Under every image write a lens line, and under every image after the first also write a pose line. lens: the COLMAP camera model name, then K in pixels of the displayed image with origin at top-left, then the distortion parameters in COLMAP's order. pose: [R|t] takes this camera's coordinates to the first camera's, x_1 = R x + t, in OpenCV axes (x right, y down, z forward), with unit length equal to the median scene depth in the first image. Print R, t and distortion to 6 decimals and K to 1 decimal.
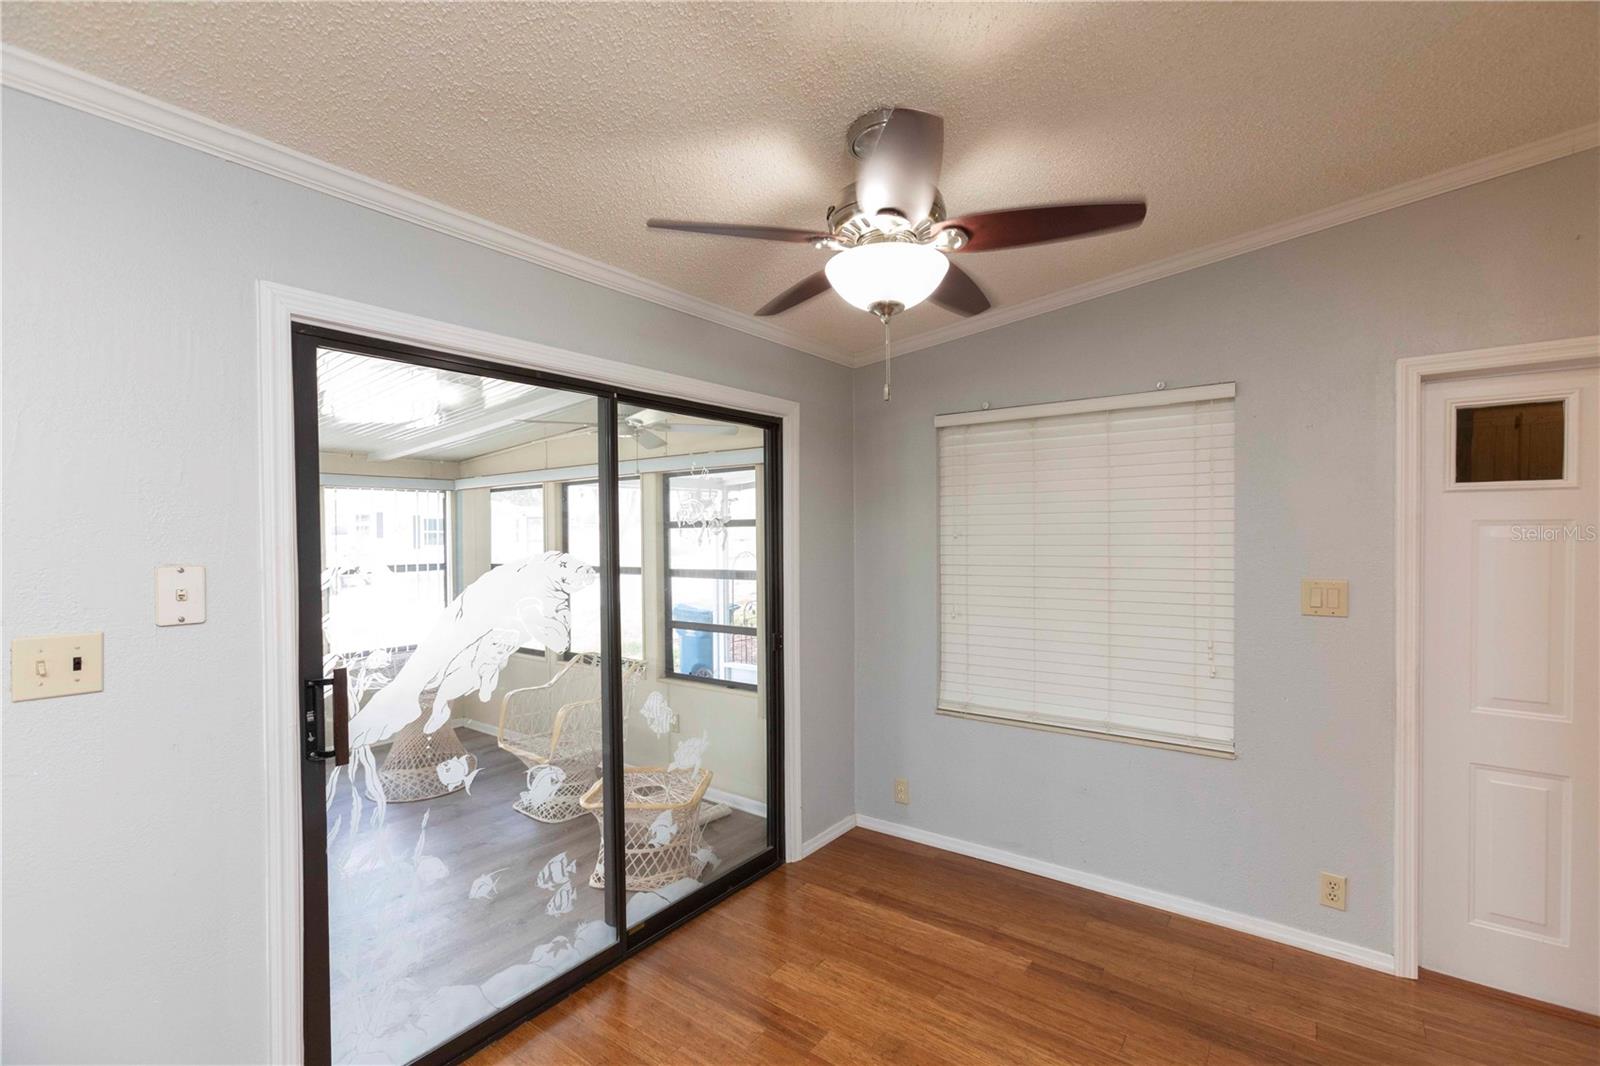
lens RADIAL K [[707.9, 0, 800.3], [0, 707.9, 541.5], [0, 0, 1]] dist [-0.002195, 0.000858]
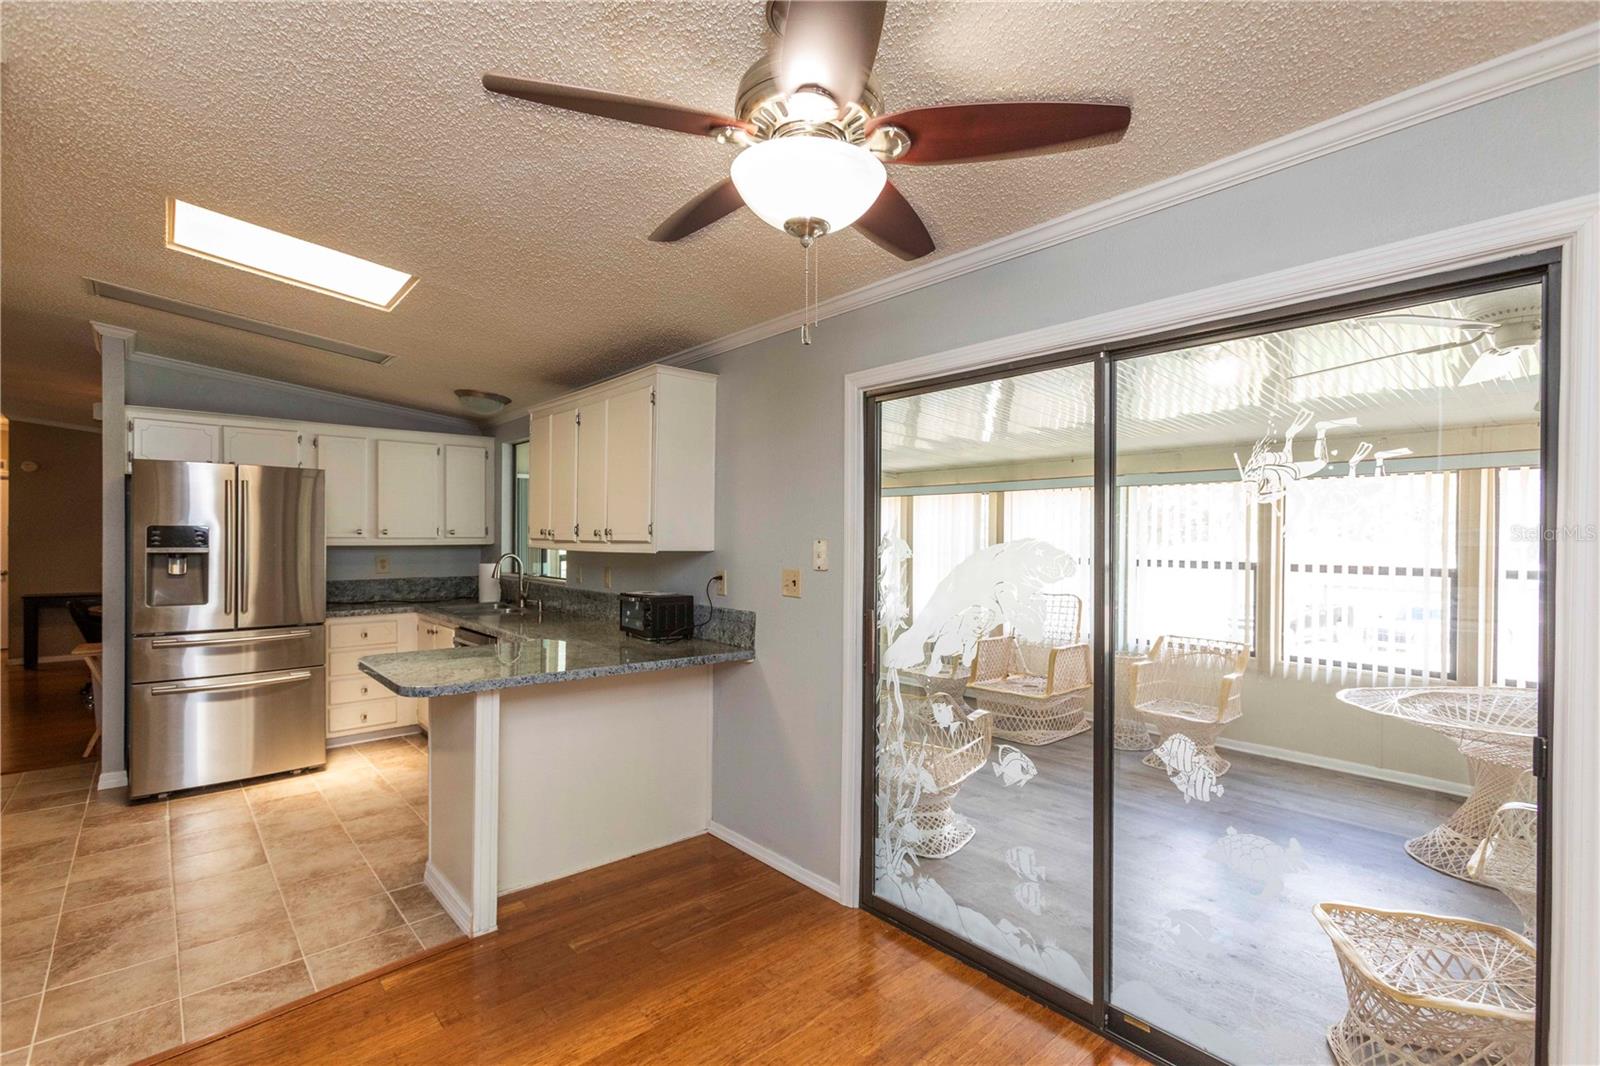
lens RADIAL K [[725.1, 0, 801.7], [0, 725.1, 542.6], [0, 0, 1]] dist [0.000464, 0.000604]
pose [[-0.215822, 0.012768, -0.976349, 0.658548], [-0.010728, 0.999823, 0.015446, 0.005874], [0.976374, 0.013808, -0.215647, 0.844704]]
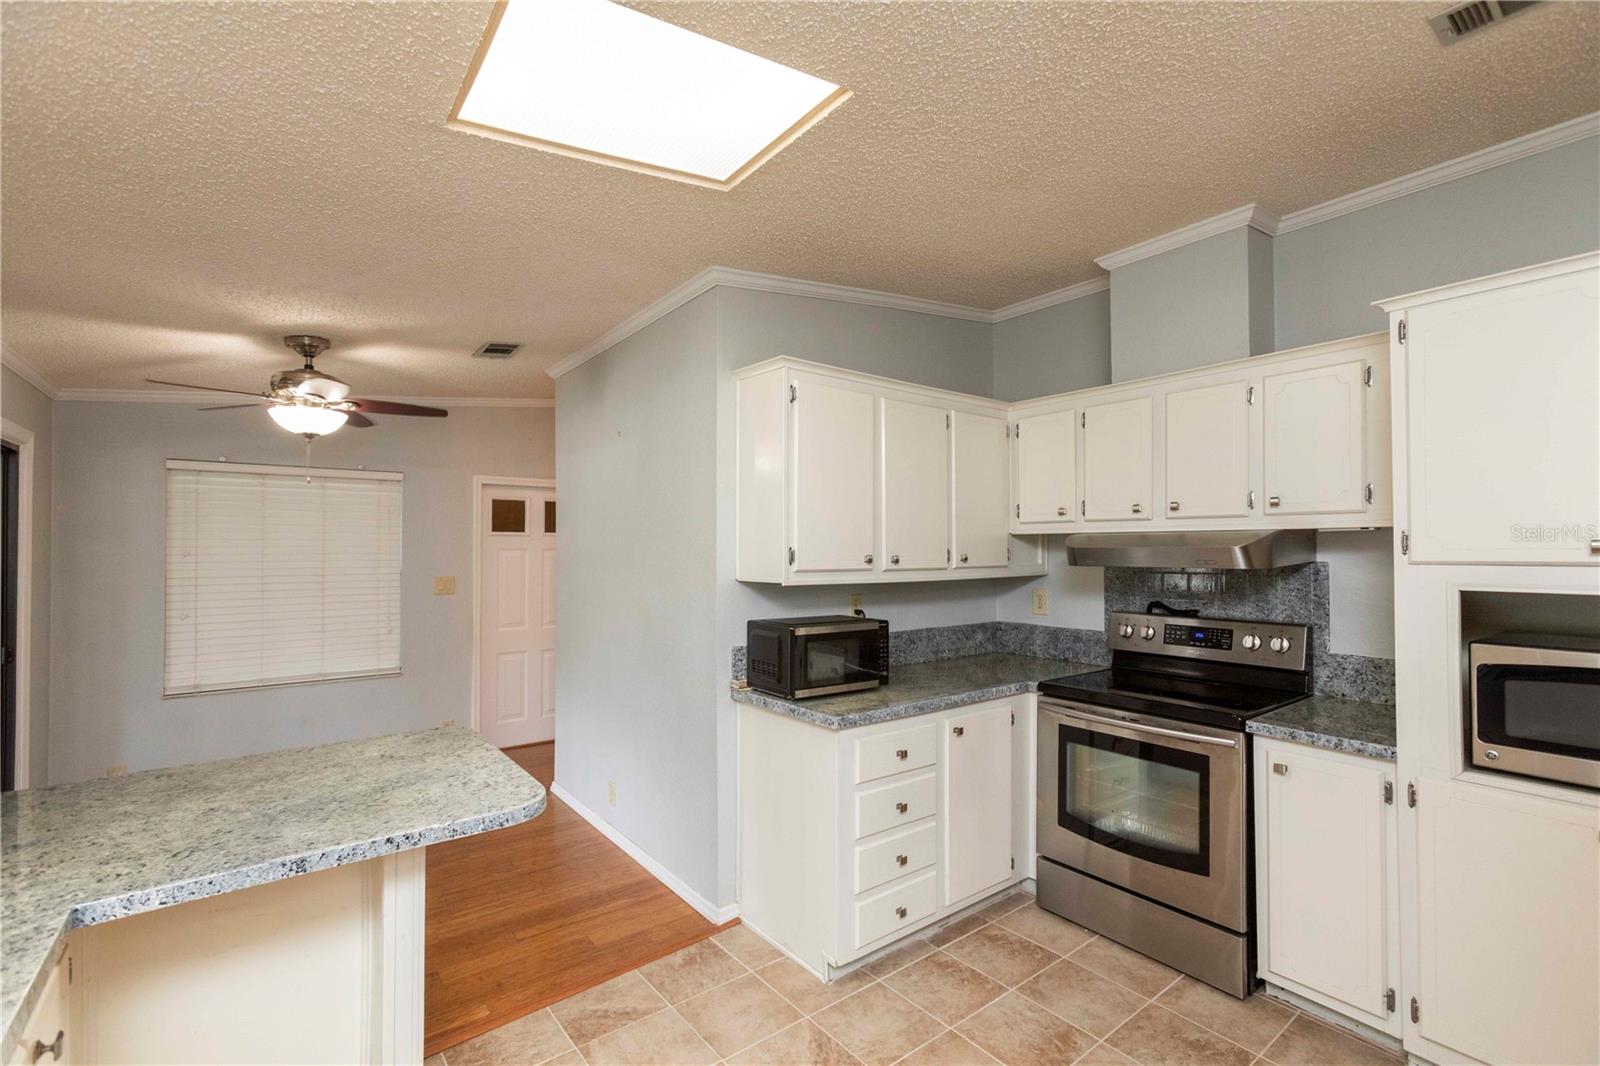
lens RADIAL K [[707.9, 0, 800.3], [0, 707.9, 541.5], [0, 0, 1]] dist [-0.002195, 0.000858]
pose [[0.284589, 0.017368, 0.958492, -0.995929], [0.008146, 0.999756, -0.020534, 0.003203], [-0.958615, 0.013651, 0.284378, -0.613803]]
